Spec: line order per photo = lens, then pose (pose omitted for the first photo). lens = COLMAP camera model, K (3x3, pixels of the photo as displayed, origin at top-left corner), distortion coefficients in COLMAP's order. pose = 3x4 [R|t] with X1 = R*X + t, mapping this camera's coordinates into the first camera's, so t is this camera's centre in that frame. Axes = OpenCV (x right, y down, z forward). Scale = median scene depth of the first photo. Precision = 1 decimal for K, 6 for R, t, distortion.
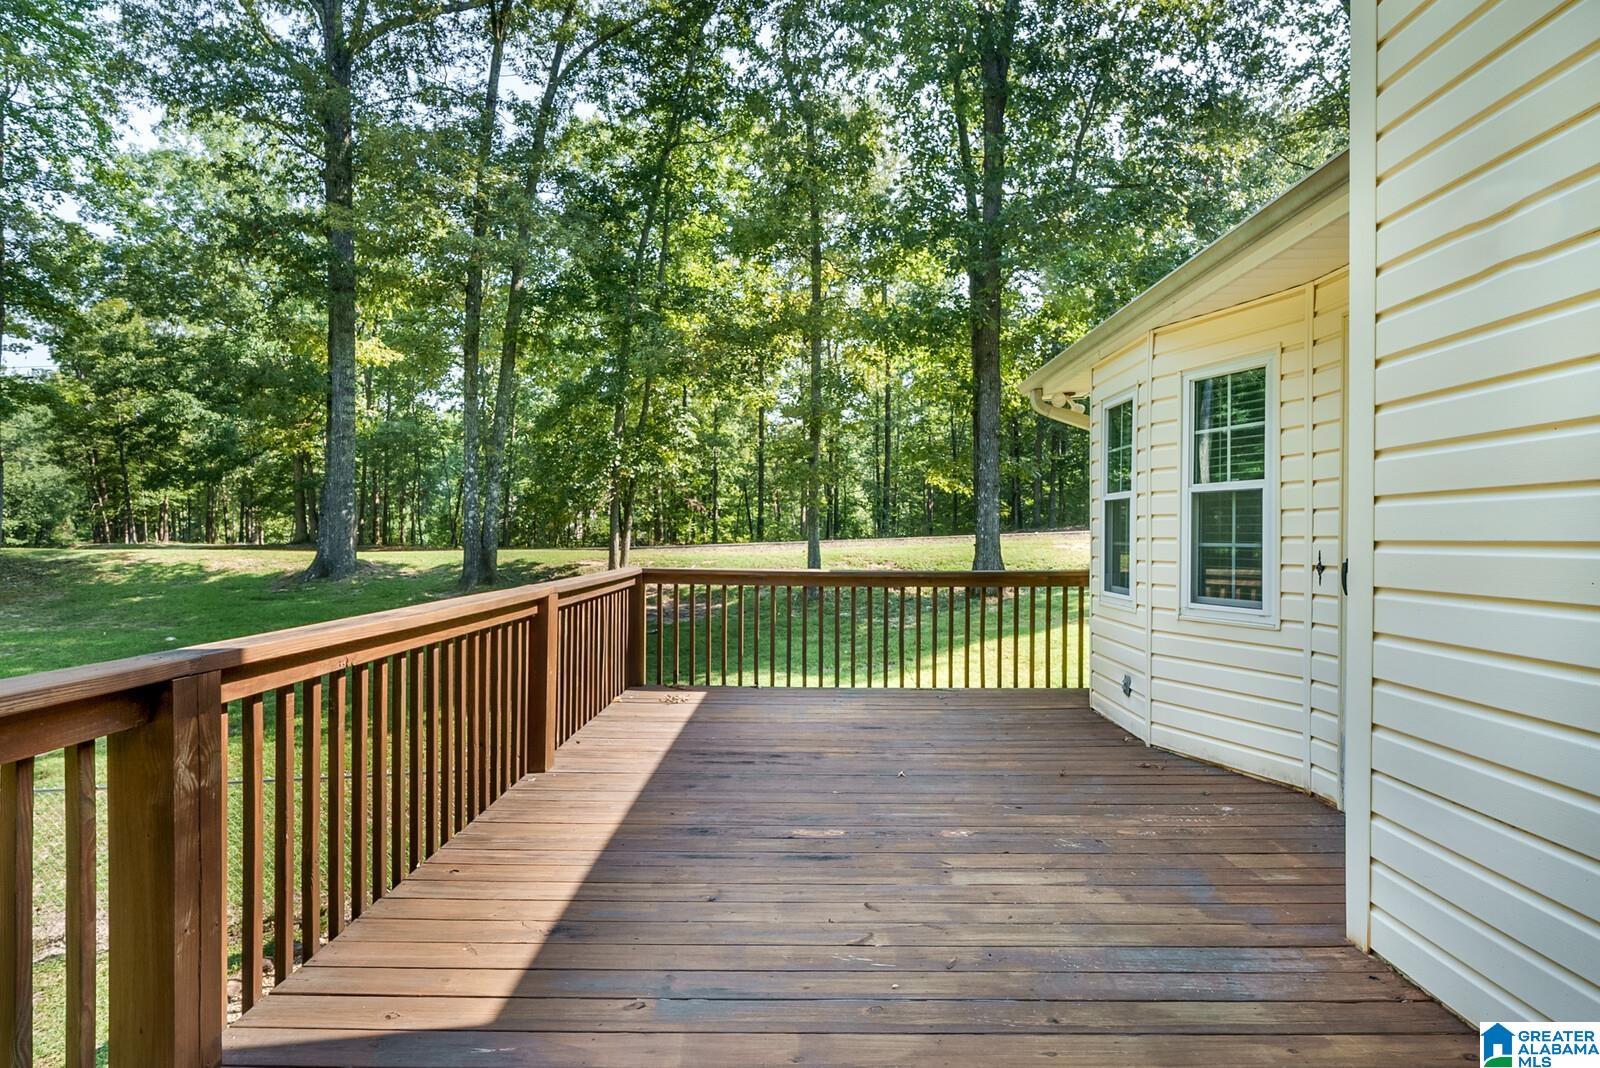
lens RADIAL K [[843.1, 0, 799.2], [0, 843.1, 537.0], [0, 0, 1]] dist [-0.003986, -0.000415]
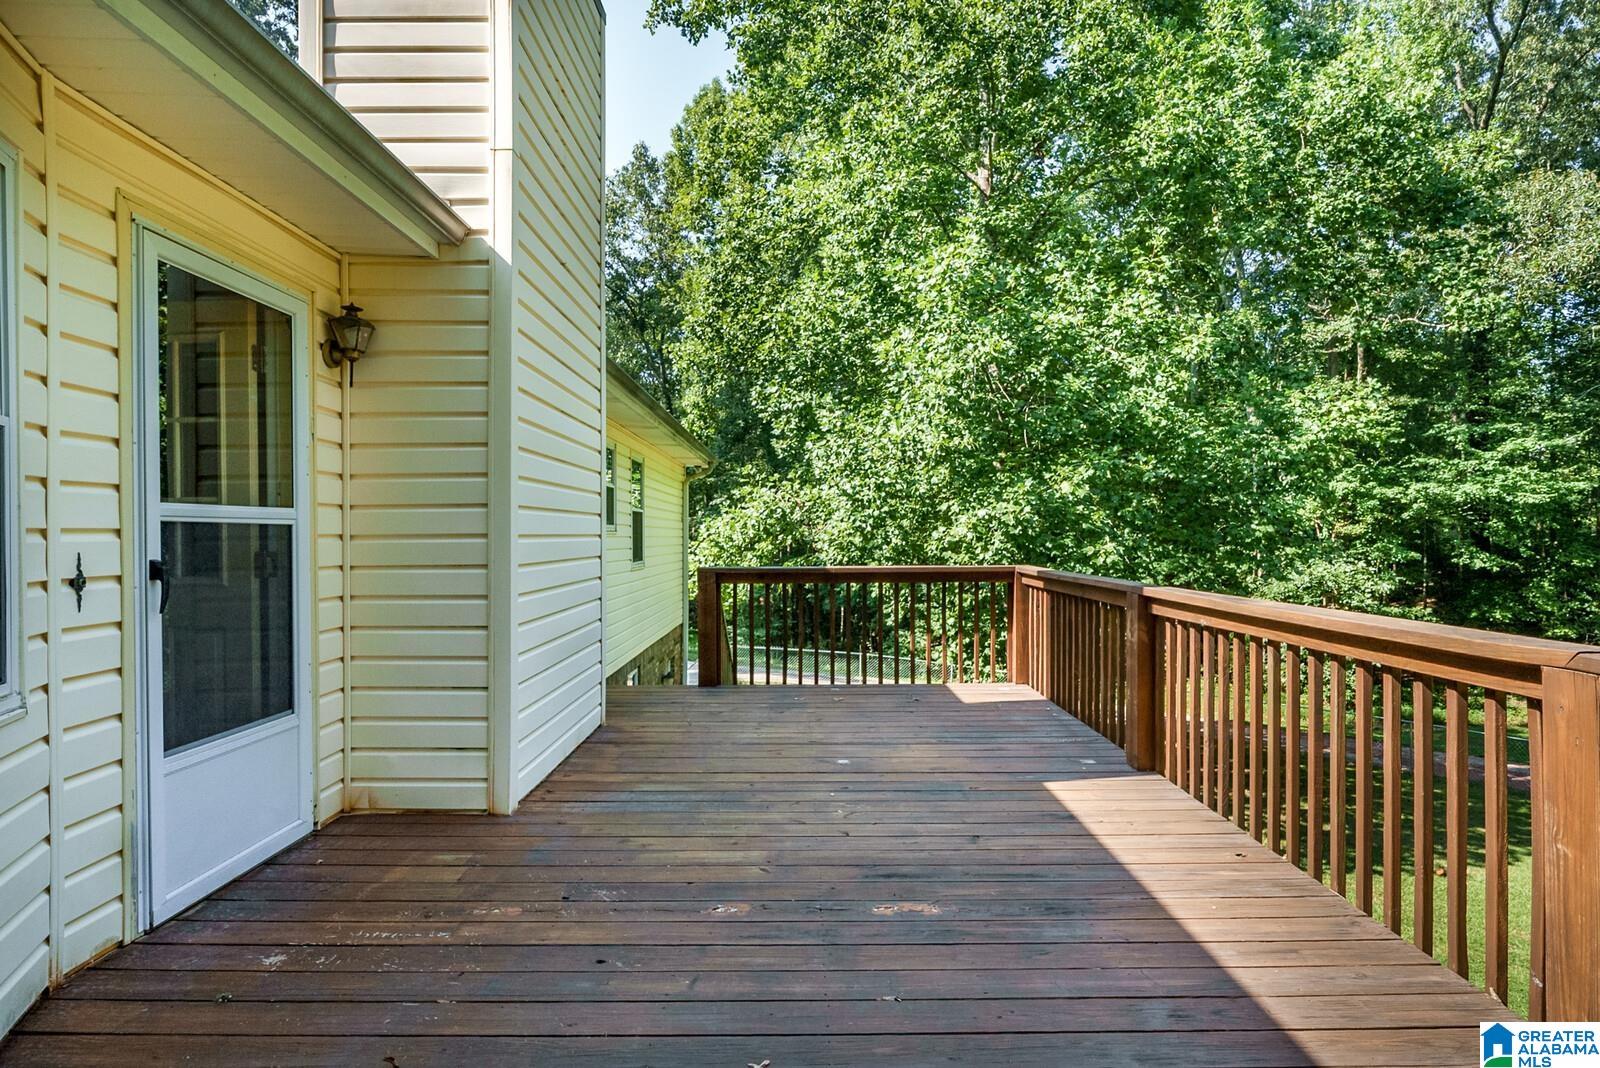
lens RADIAL K [[843.1, 0, 801.0], [0, 843.1, 537.3], [0, 0, 1]] dist [-0.003986, -0.000415]
pose [[-0.999937, -0.002184, -0.011016, 0.145297], [-0.002238, 0.999985, 0.004974, 0.000635], [0.011005, 0.004999, -0.999927, 1.992361]]
